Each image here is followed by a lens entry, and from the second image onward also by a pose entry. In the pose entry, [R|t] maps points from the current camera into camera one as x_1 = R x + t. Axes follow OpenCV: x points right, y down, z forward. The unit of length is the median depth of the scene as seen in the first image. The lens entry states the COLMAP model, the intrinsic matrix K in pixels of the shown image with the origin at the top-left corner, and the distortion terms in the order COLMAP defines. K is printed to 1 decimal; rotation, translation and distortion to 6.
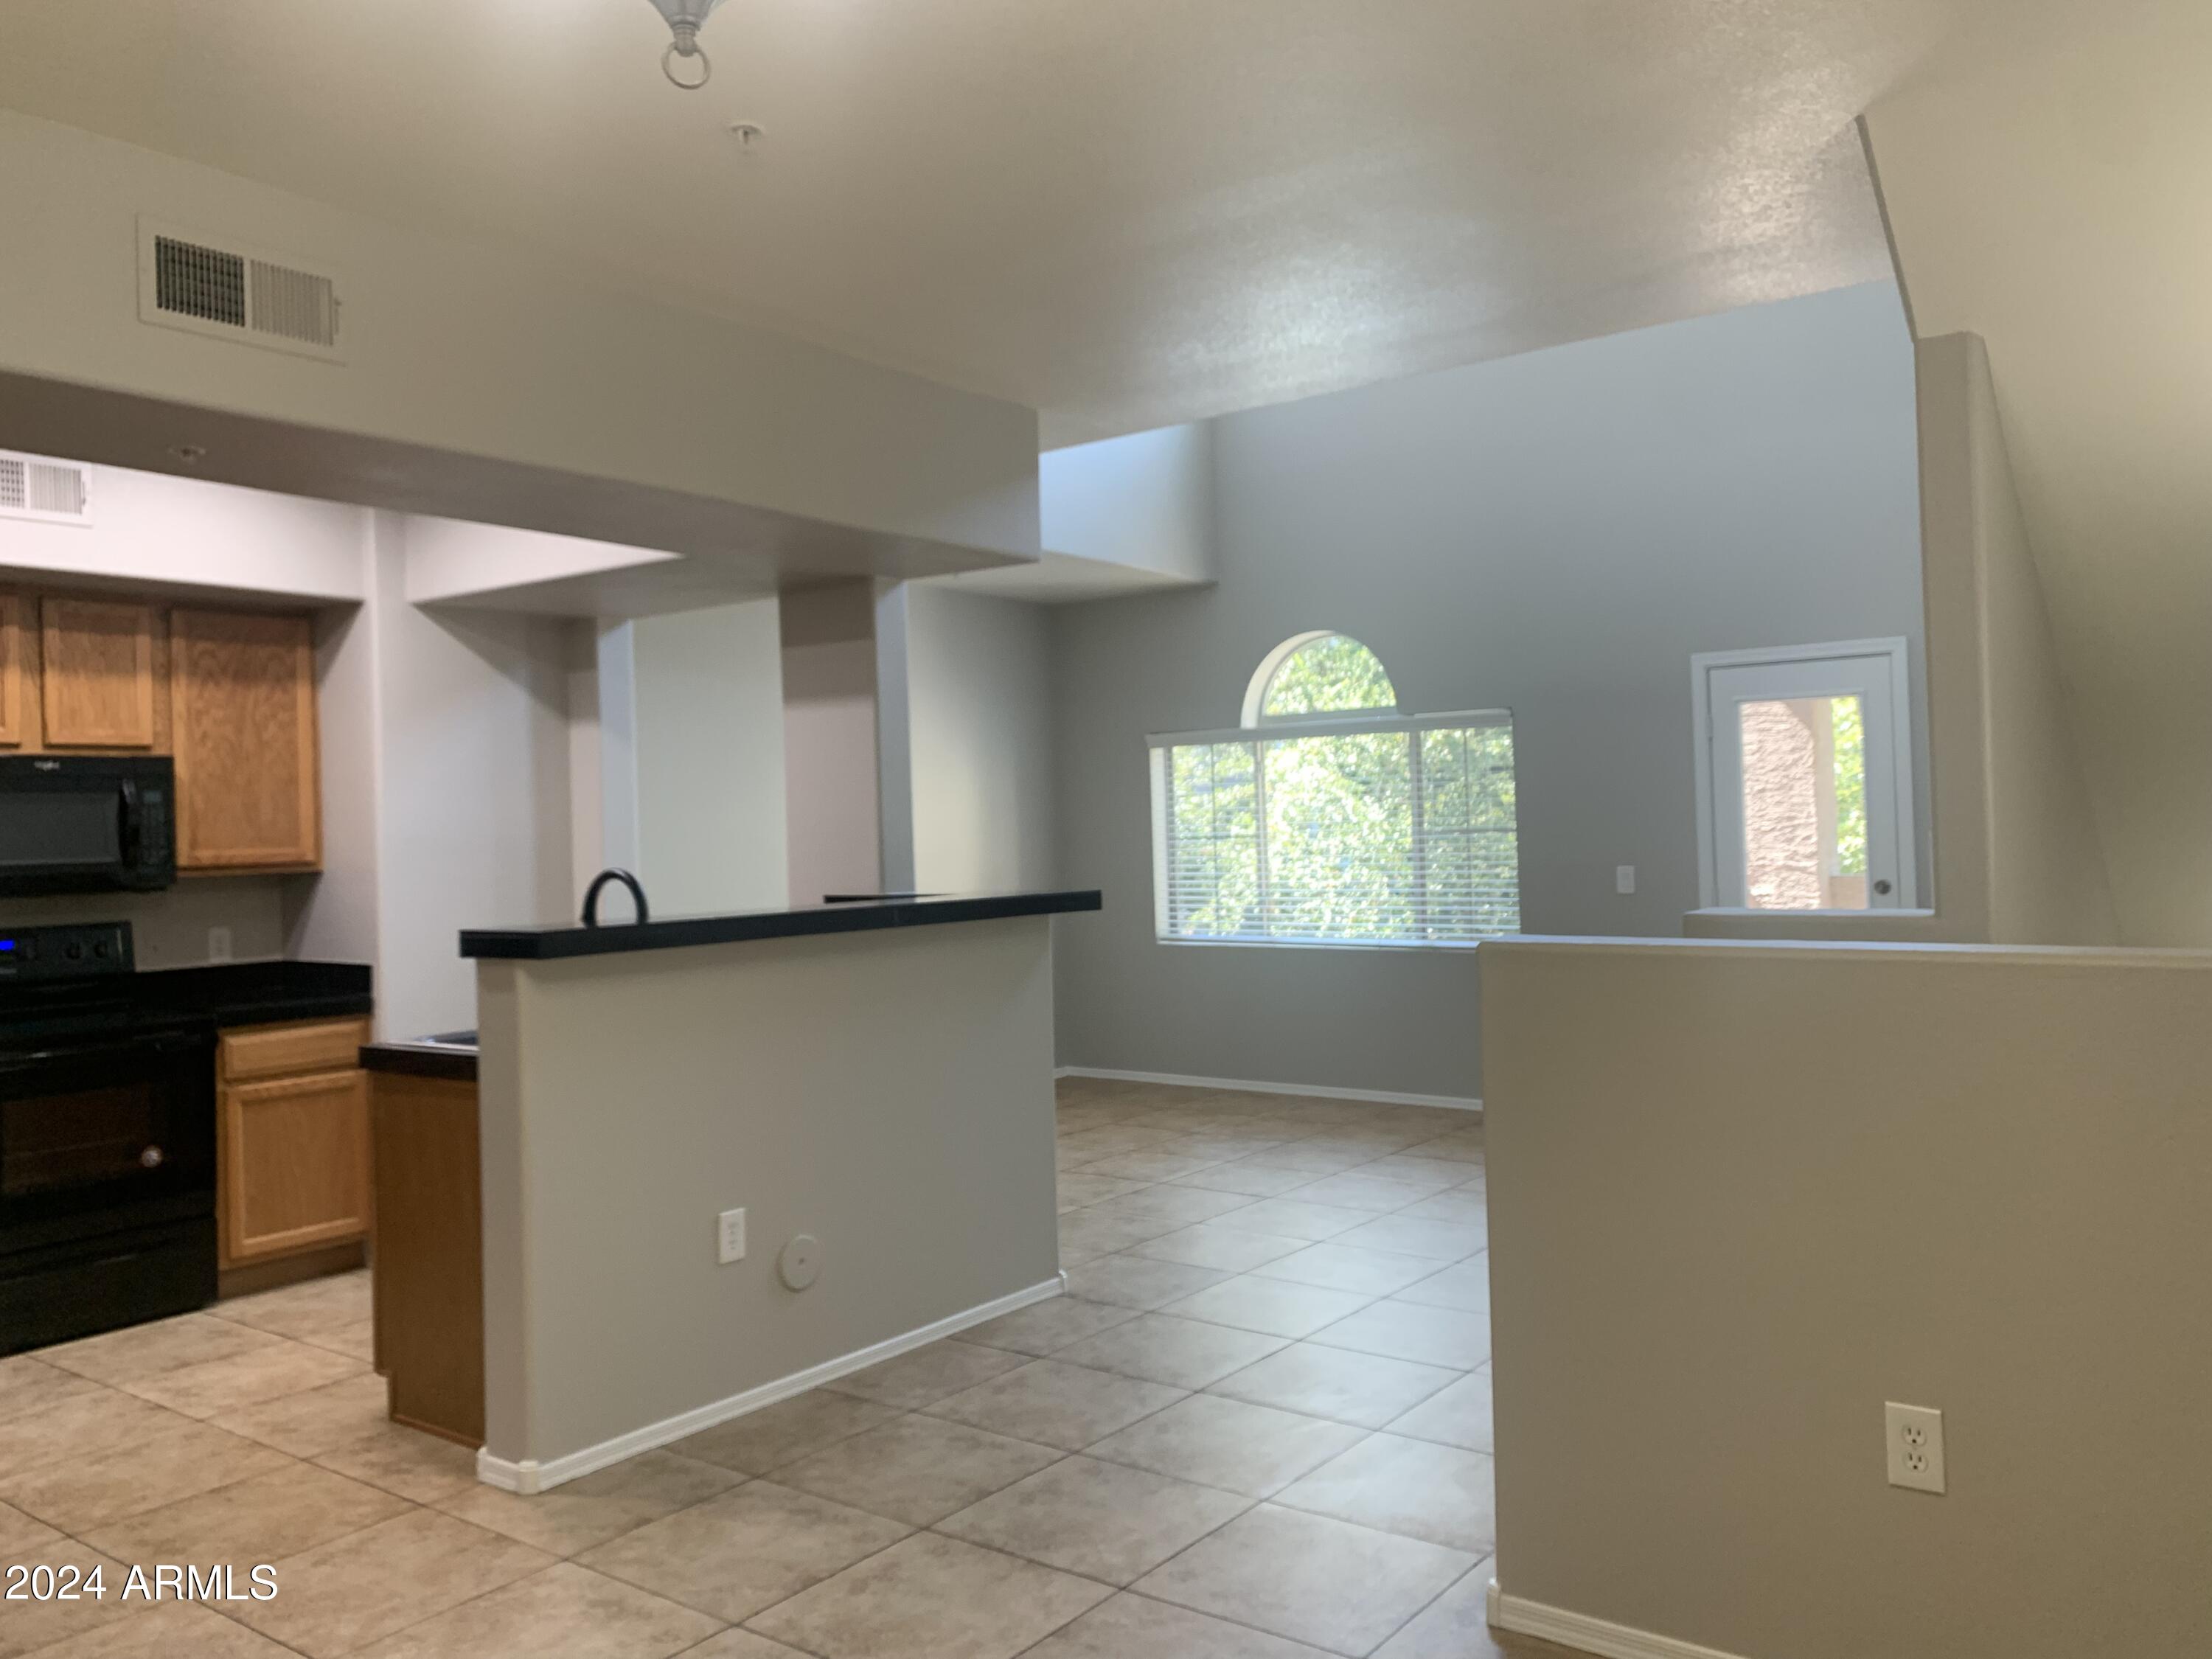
lens RADIAL K [[1727.5, 0, 1061.0], [0, 1727.5, 816.5], [0, 0, 1]] dist [0.004896, -0.001299]
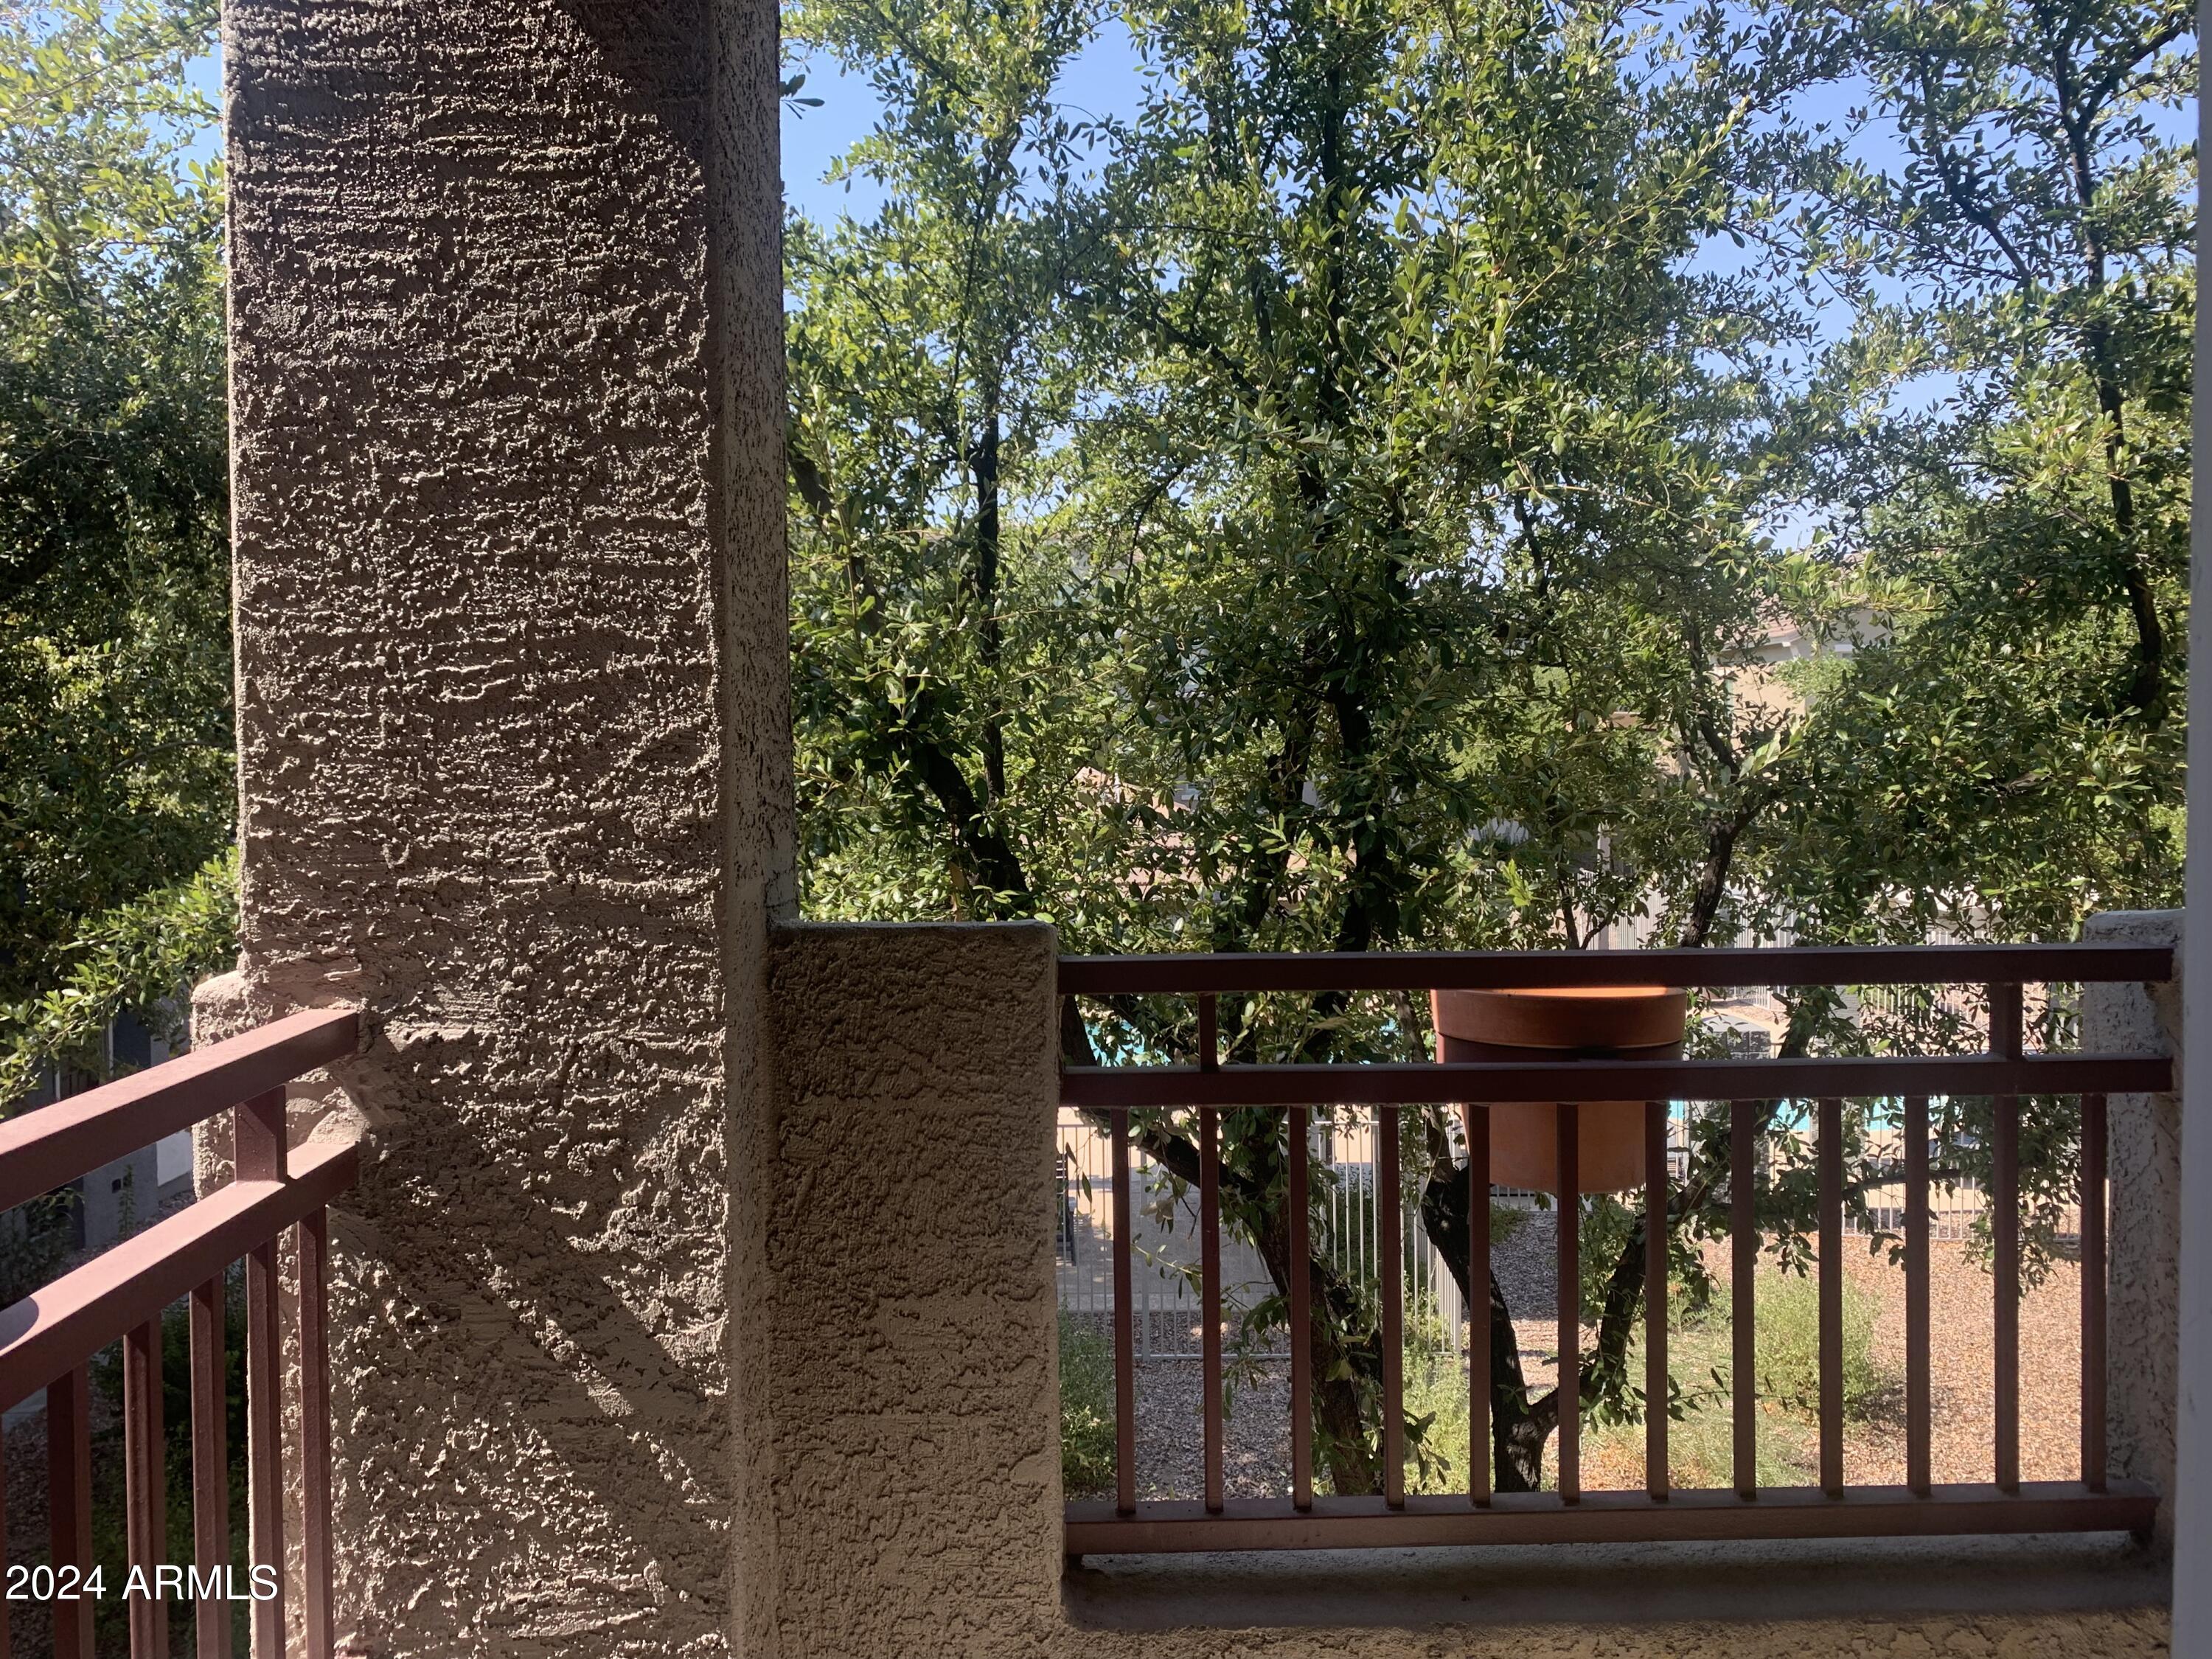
lens RADIAL K [[1689.7, 0, 1105.9], [0, 1689.7, 769.2], [0, 0, 1]] dist [0.091543, -0.168885]
pose [[0.768488, 0.015059, 0.639687, 0.337400], [-0.024315, 0.999688, 0.005676, 0.011918], [-0.639402, -0.019916, 0.768615, 0.799159]]
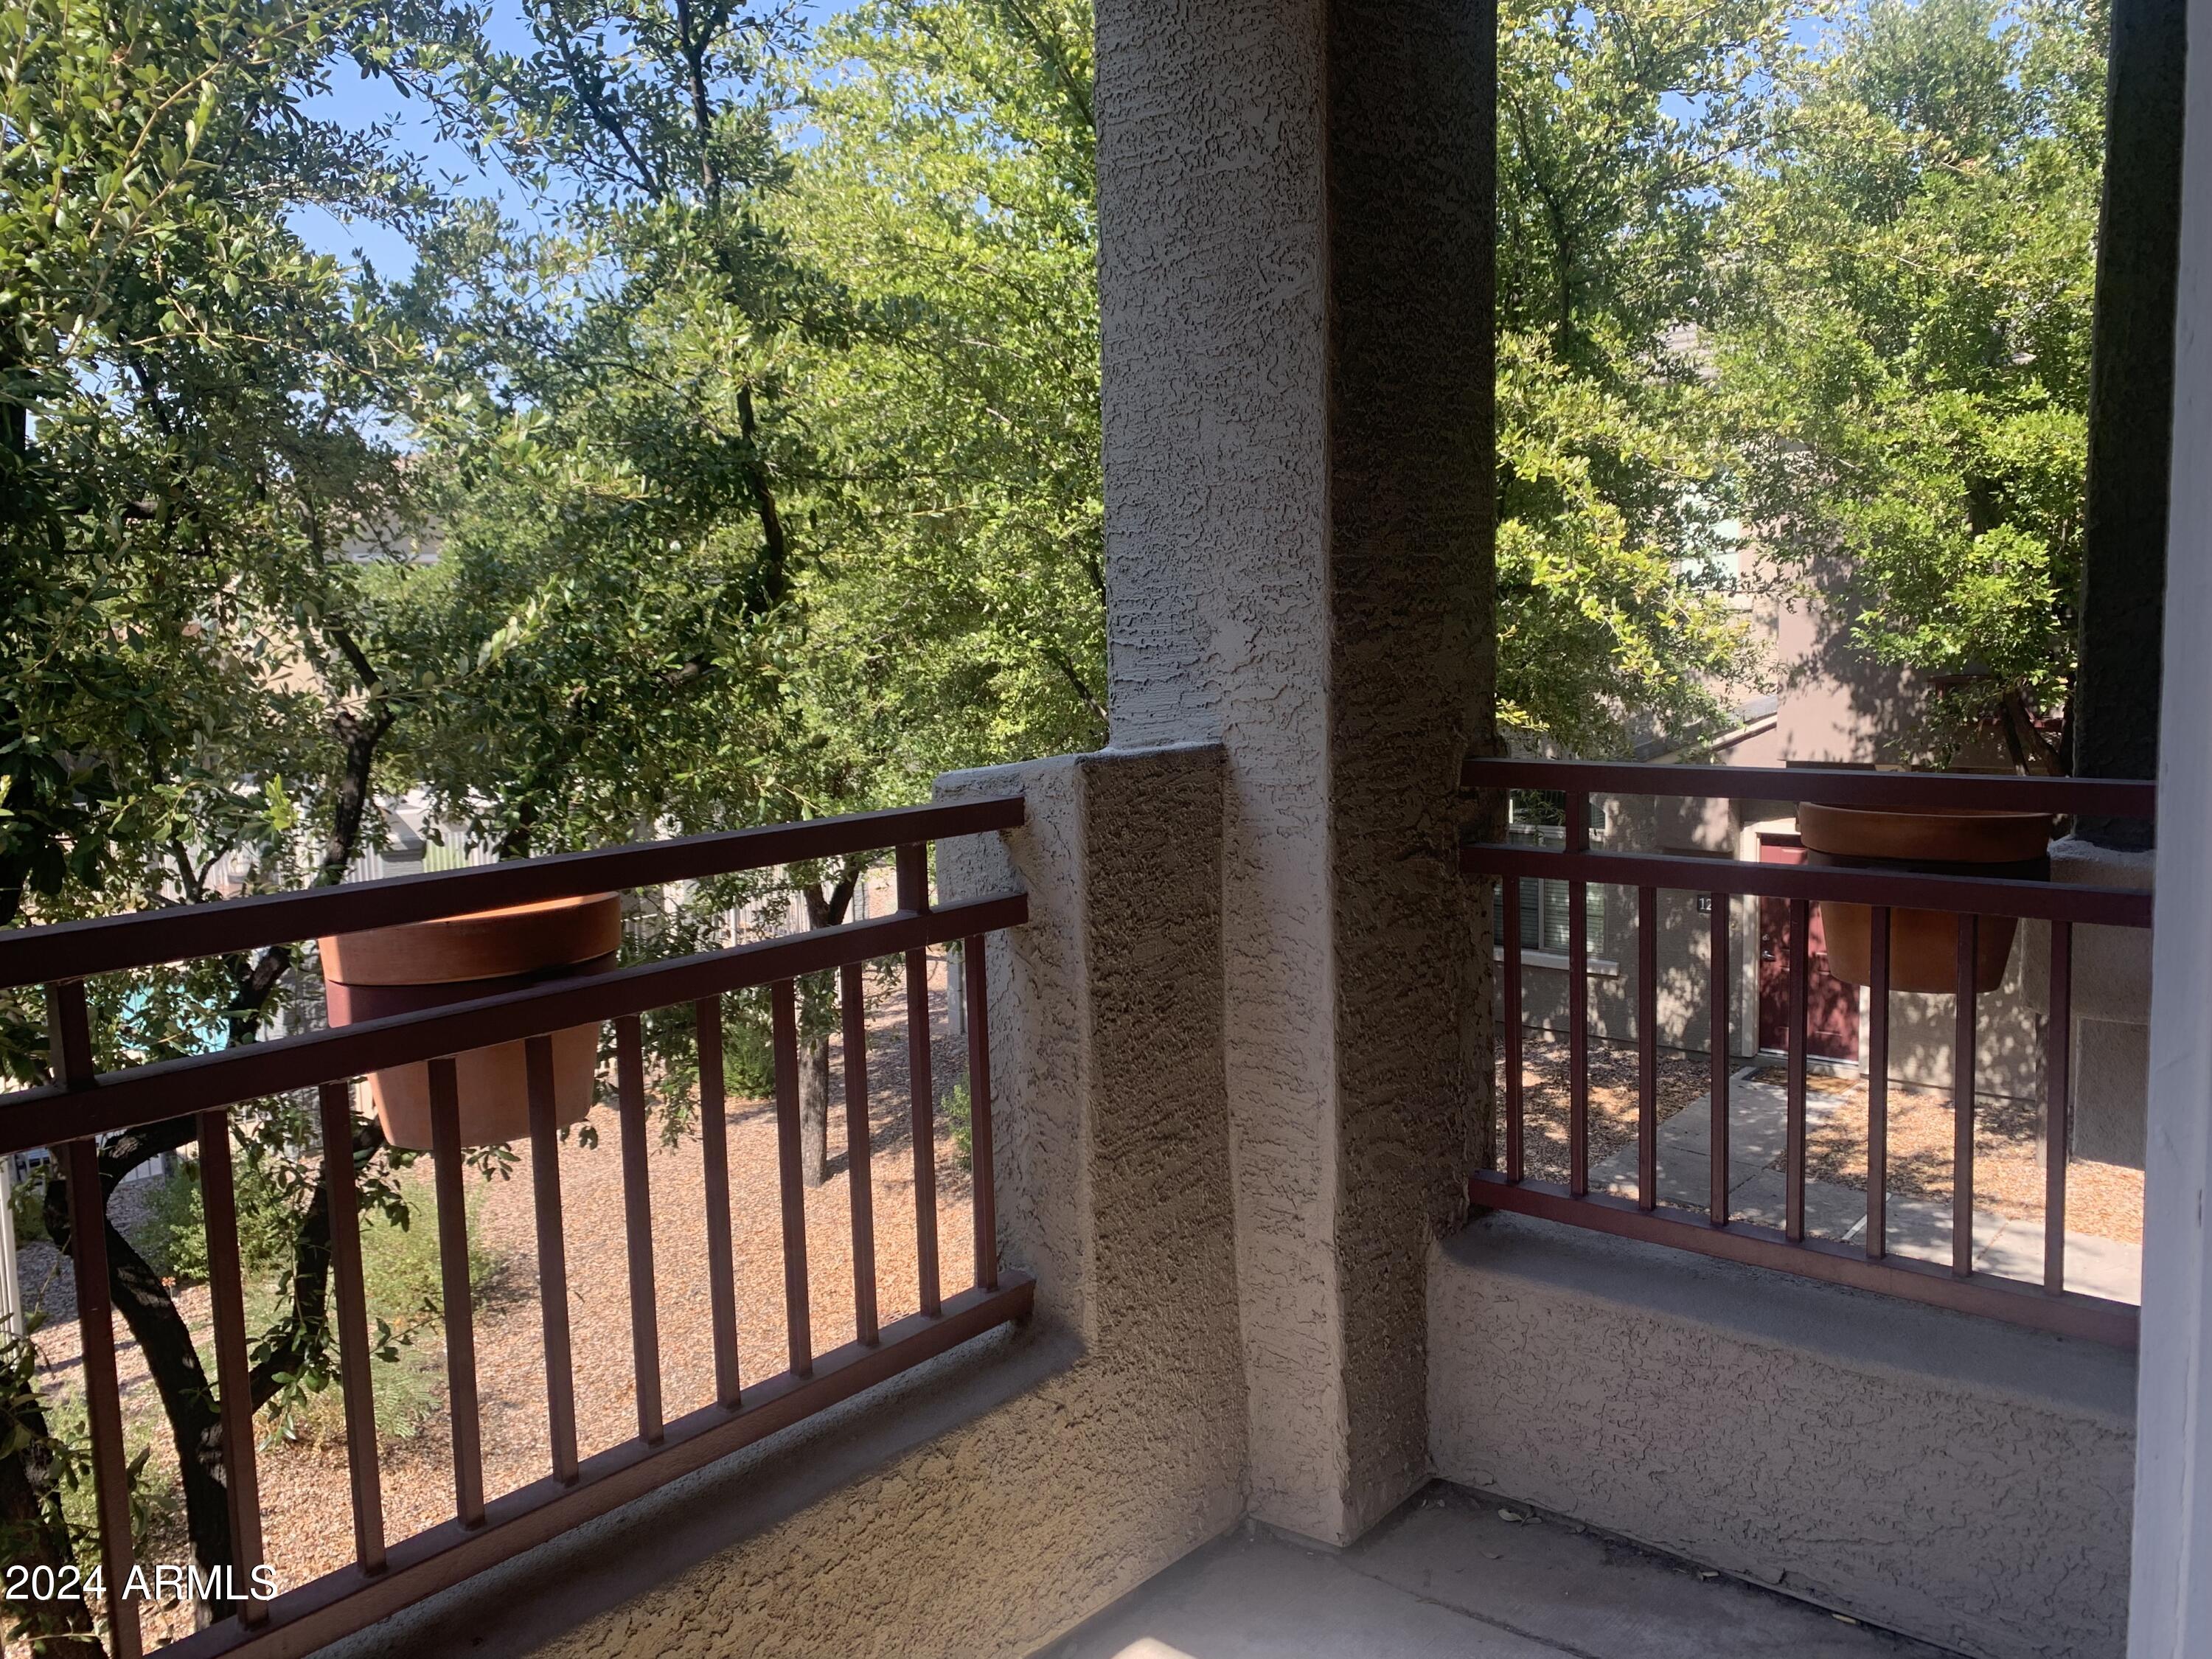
lens RADIAL K [[1692.5, 0, 1108.7], [0, 1692.5, 788.1], [0, 0, 1]] dist [-0.006943, -0.008464]
pose [[0.021662, -0.063574, 0.997742, 0.337606], [0.009657, 0.997943, 0.063377, 0.013433], [-0.999719, 0.008262, 0.022231, 0.827136]]
